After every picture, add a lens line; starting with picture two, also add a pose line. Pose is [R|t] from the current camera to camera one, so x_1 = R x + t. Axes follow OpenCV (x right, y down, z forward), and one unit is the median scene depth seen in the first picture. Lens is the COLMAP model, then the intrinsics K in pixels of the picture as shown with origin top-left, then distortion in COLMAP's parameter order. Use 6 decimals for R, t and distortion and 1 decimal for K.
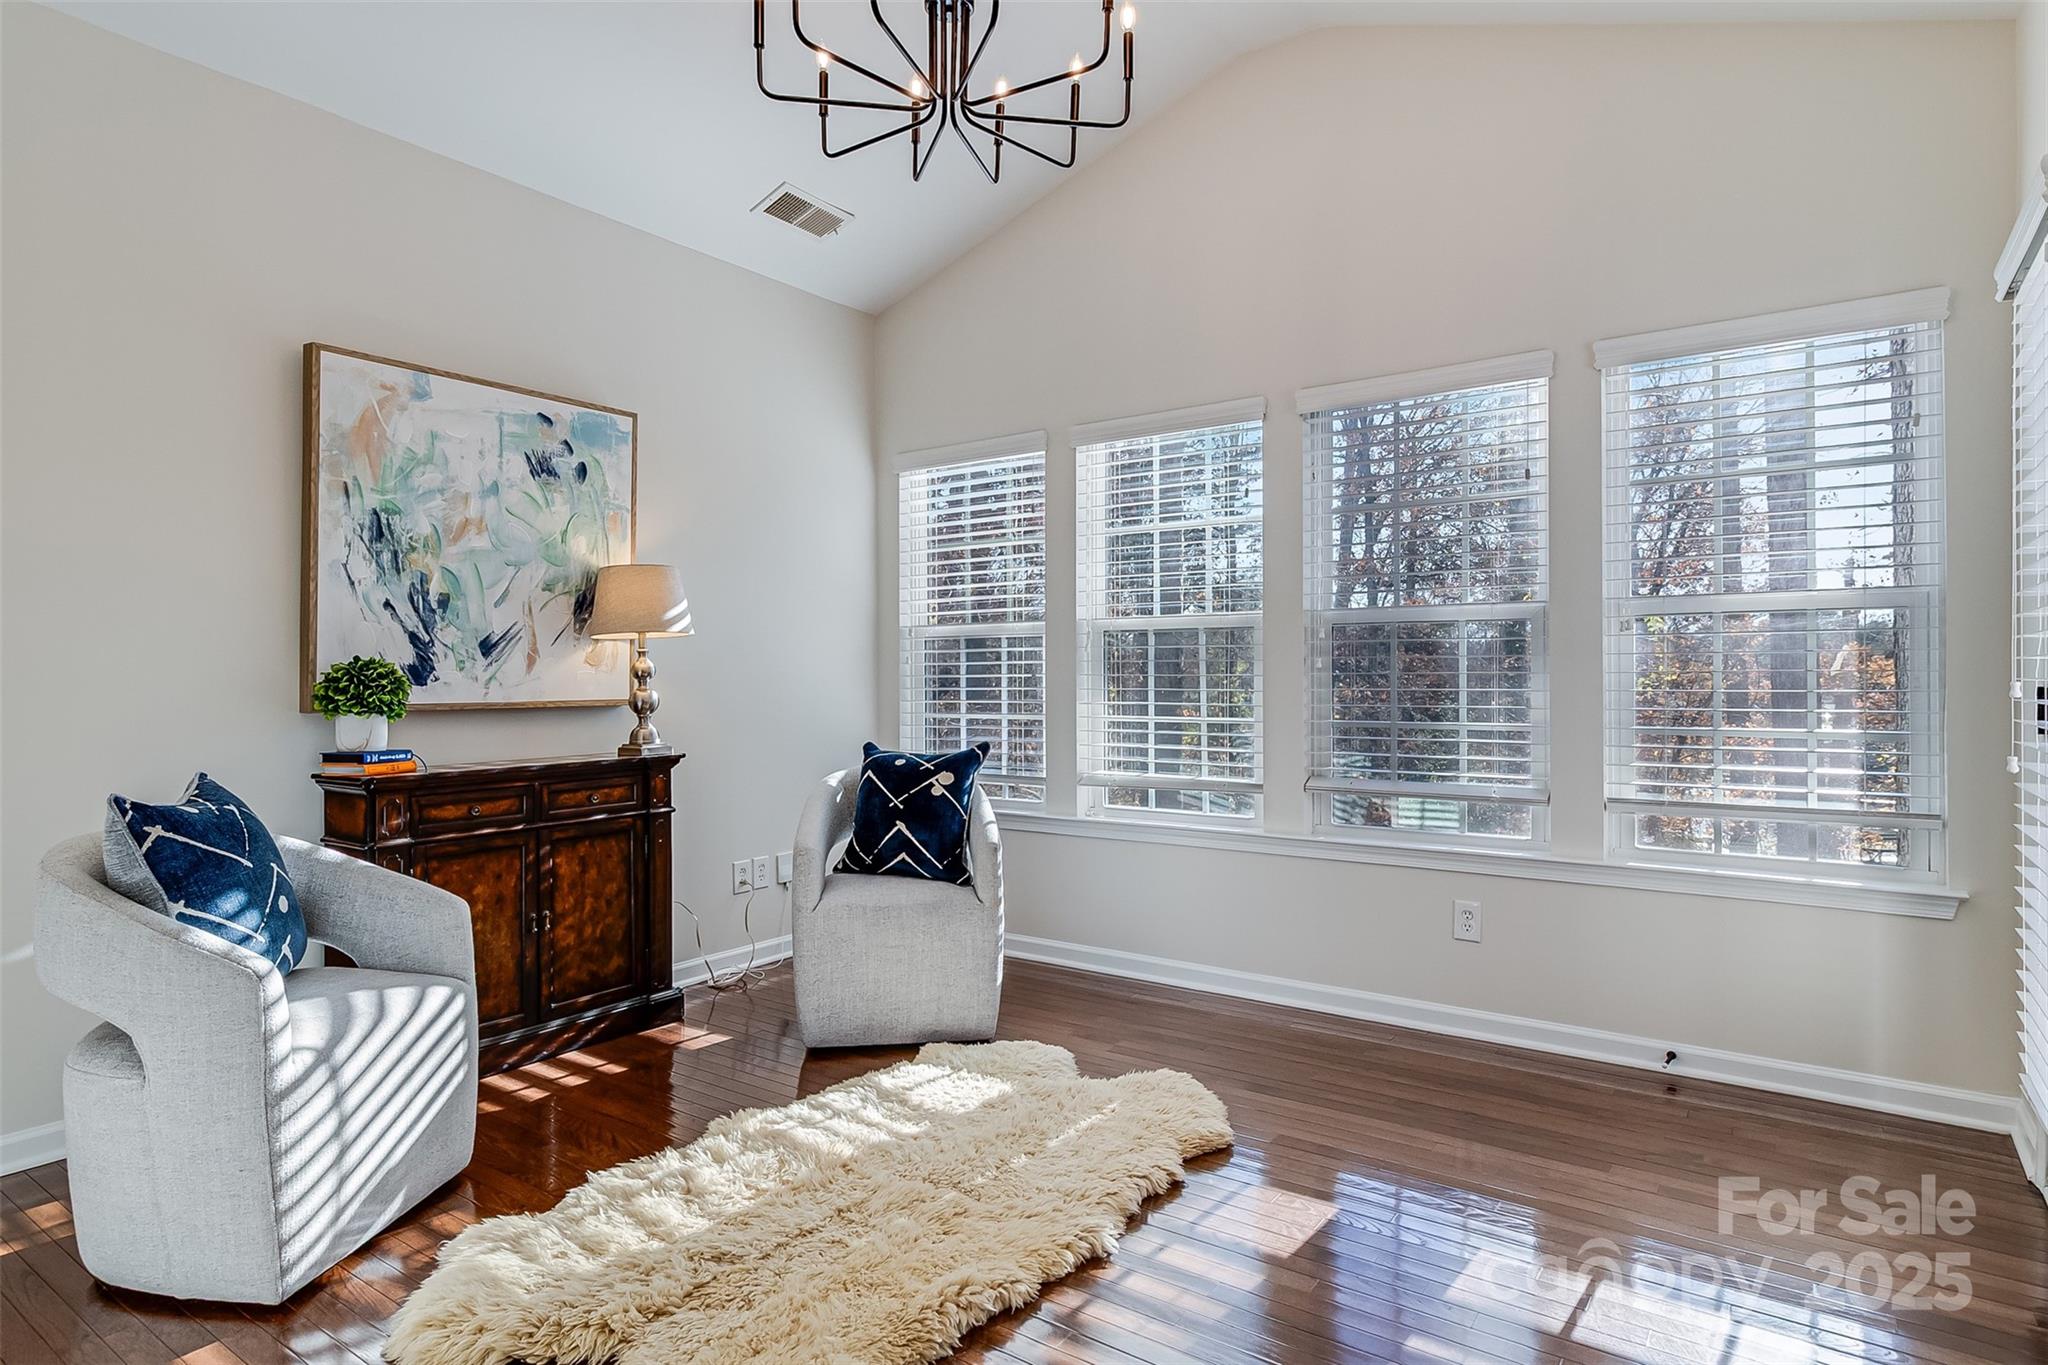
lens RADIAL K [[1120.0, 0, 1024.0], [0, 1120.0, 682.5], [0, 0, 1]] dist [-0.058473, 0.057521]
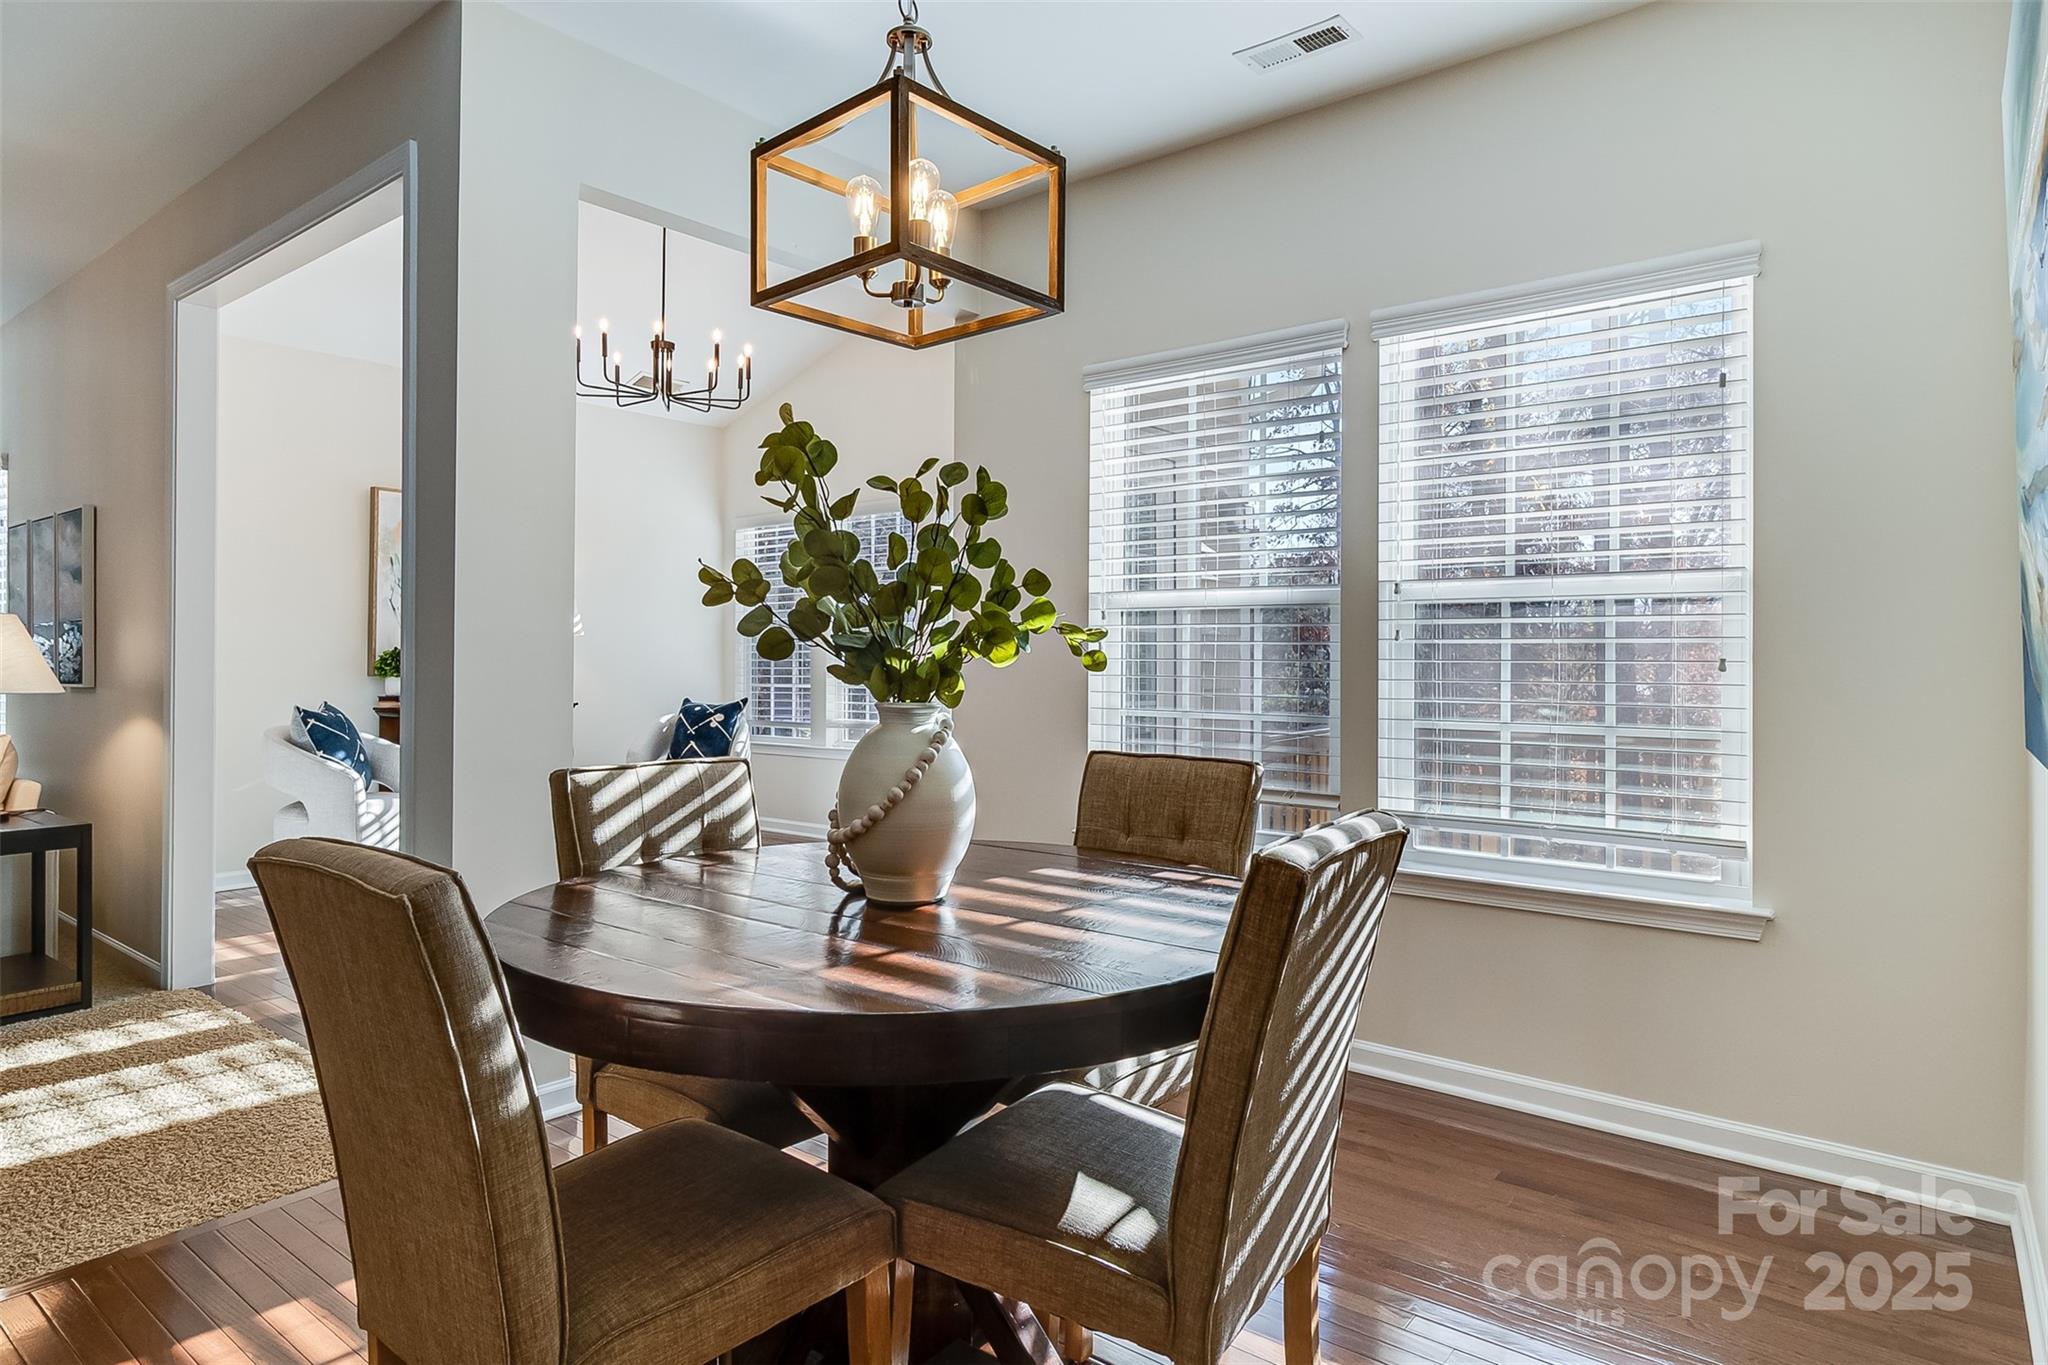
lens RADIAL K [[1210.2, 0, 1024.0], [0, 1210.2, 682.5], [0, 0, 1]] dist [0.003168, 0.000425]
pose [[0.997095, 0.010512, -0.075436, 0.649492], [-0.009778, 0.999901, 0.010085, 0.006697], [0.075534, -0.009318, 0.997100, -1.026918]]
